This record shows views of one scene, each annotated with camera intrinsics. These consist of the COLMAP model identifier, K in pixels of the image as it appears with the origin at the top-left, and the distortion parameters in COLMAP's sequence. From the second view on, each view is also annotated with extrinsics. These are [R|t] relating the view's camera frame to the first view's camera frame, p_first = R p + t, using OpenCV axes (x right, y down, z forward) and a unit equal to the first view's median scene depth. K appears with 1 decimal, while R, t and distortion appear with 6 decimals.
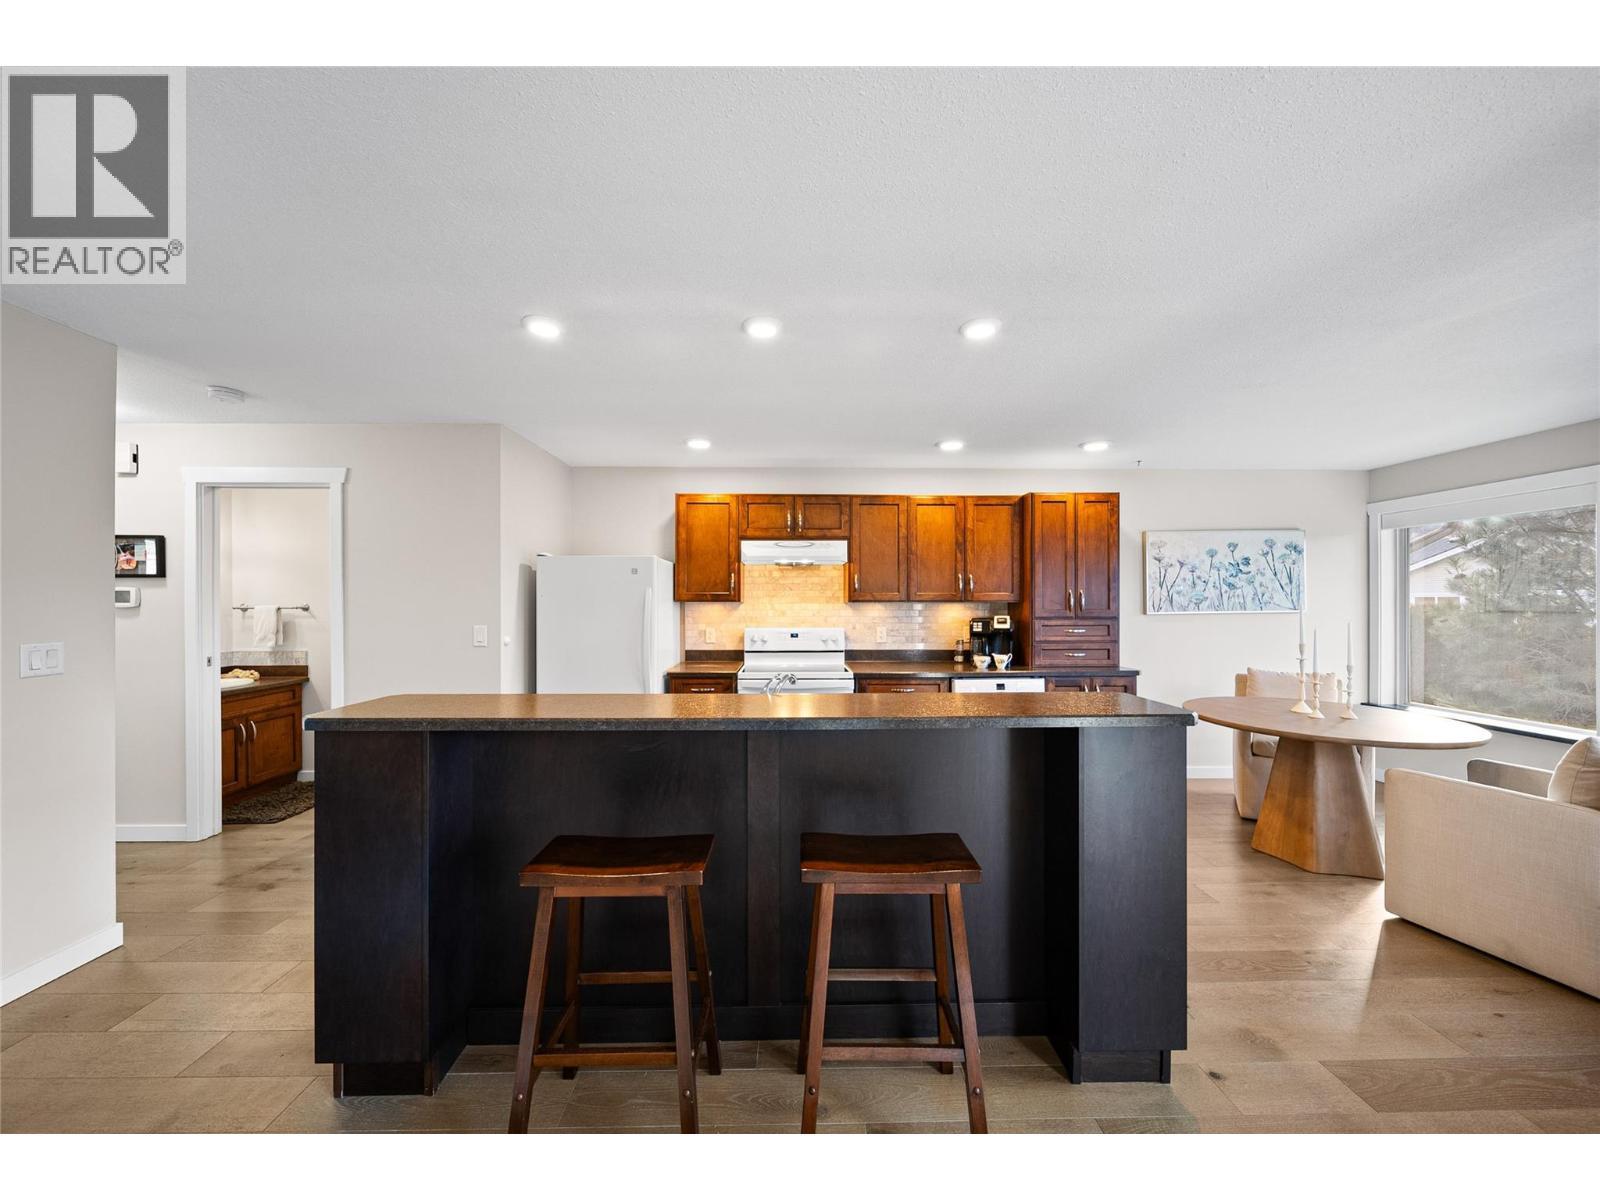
lens RADIAL K [[573.6, 0, 793.9], [0, 573.6, 602.9], [0, 0, 1]] dist [-0.001044, -0.000102]
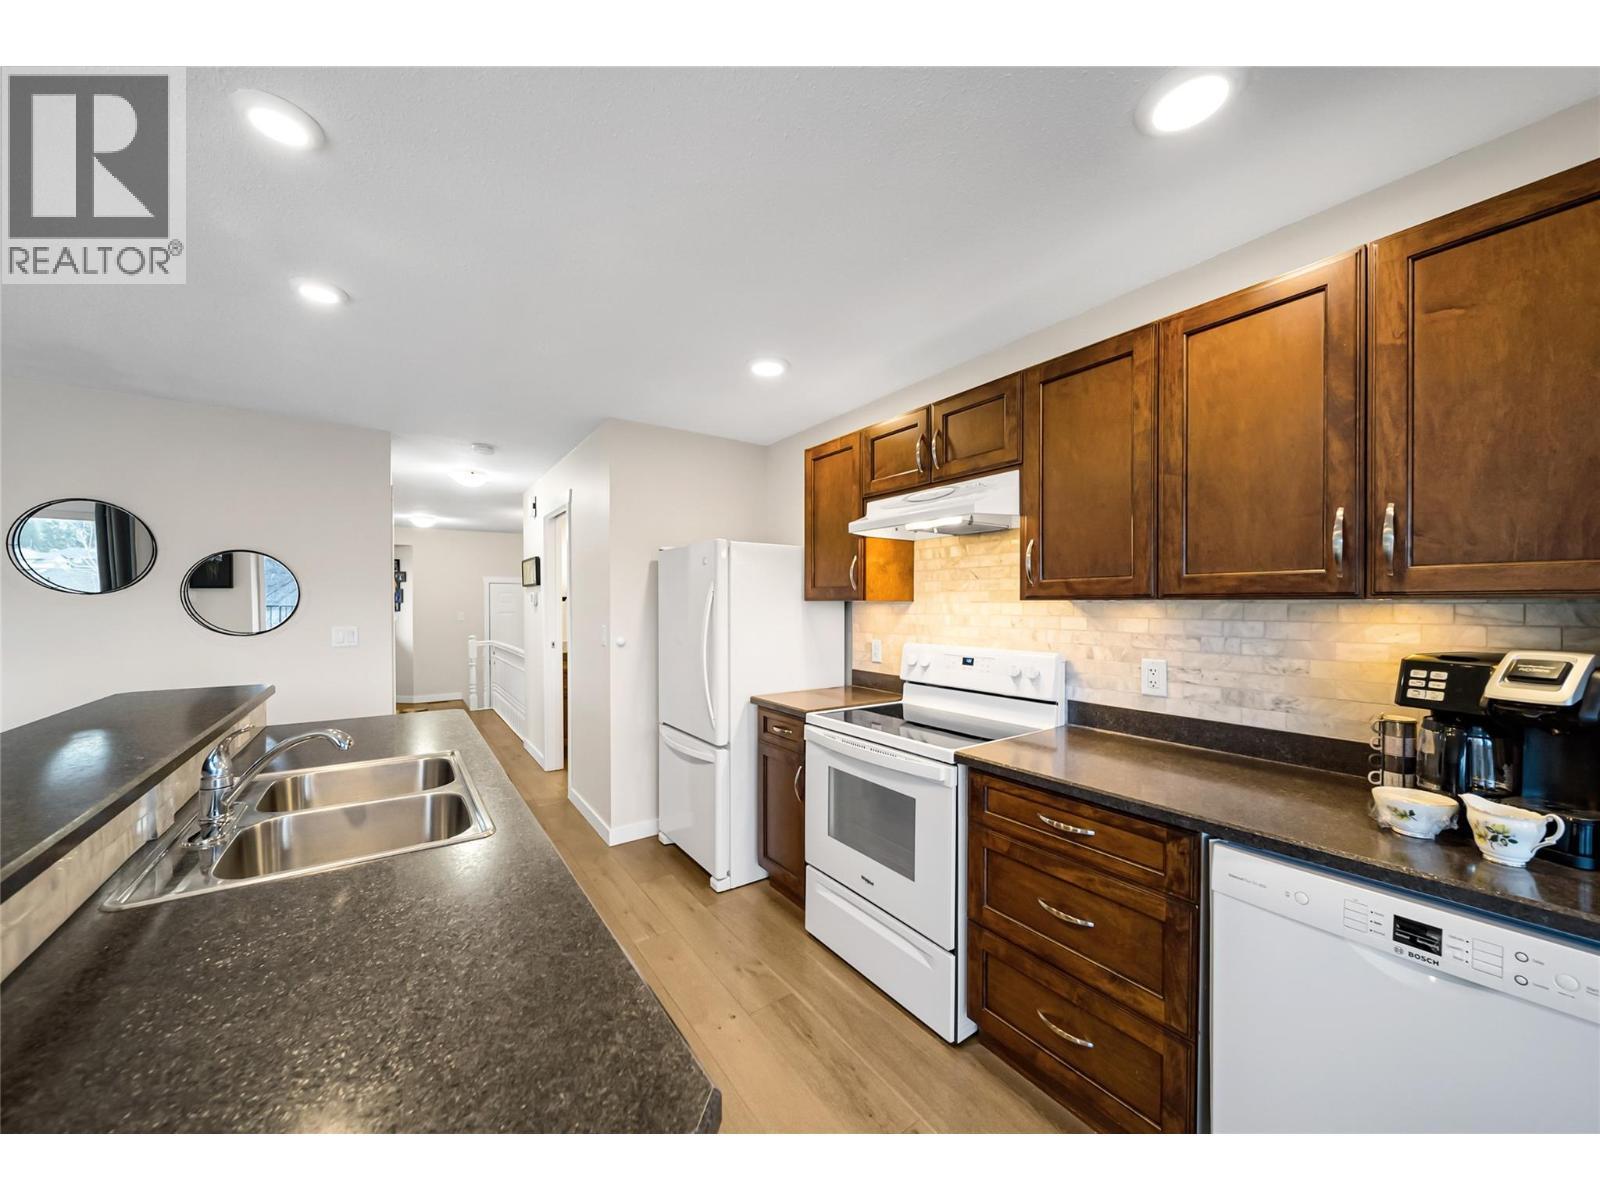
lens RADIAL K [[573.6, 0, 795.0], [0, 573.6, 606.8], [0, 0, 1]] dist [-0.001044, -0.000102]
pose [[0.553961, 0.004300, -0.832531, 0.383773], [-0.000189, 0.999987, 0.005039, 0.001882], [0.832542, -0.002634, 0.553955, 0.584577]]
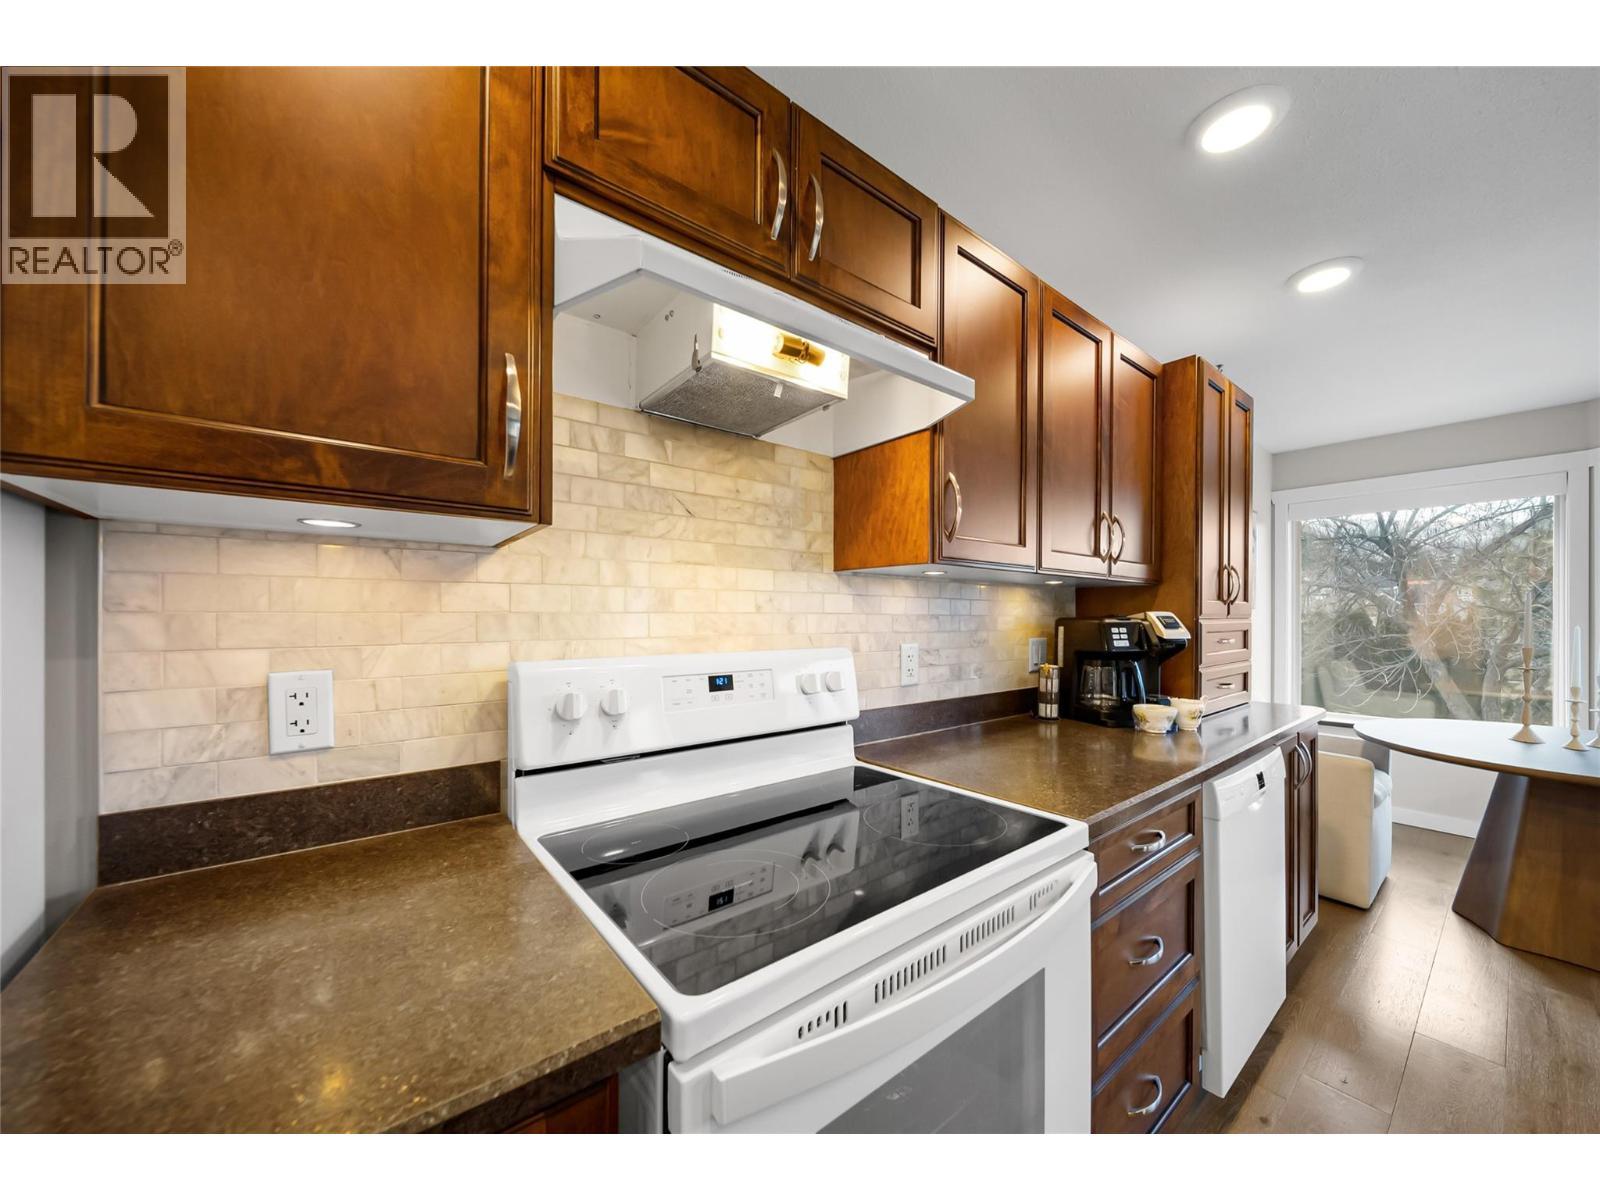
lens RADIAL K [[573.6, 0, 801.1], [0, 573.6, 617.3], [0, 0, 1]] dist [-0.001044, -0.000102]
pose [[0.791714, 0.002664, 0.610886, -0.139831], [-0.002391, 0.999996, -0.001262, 0.027854], [-0.610887, -0.000462, 0.791718, 0.802295]]
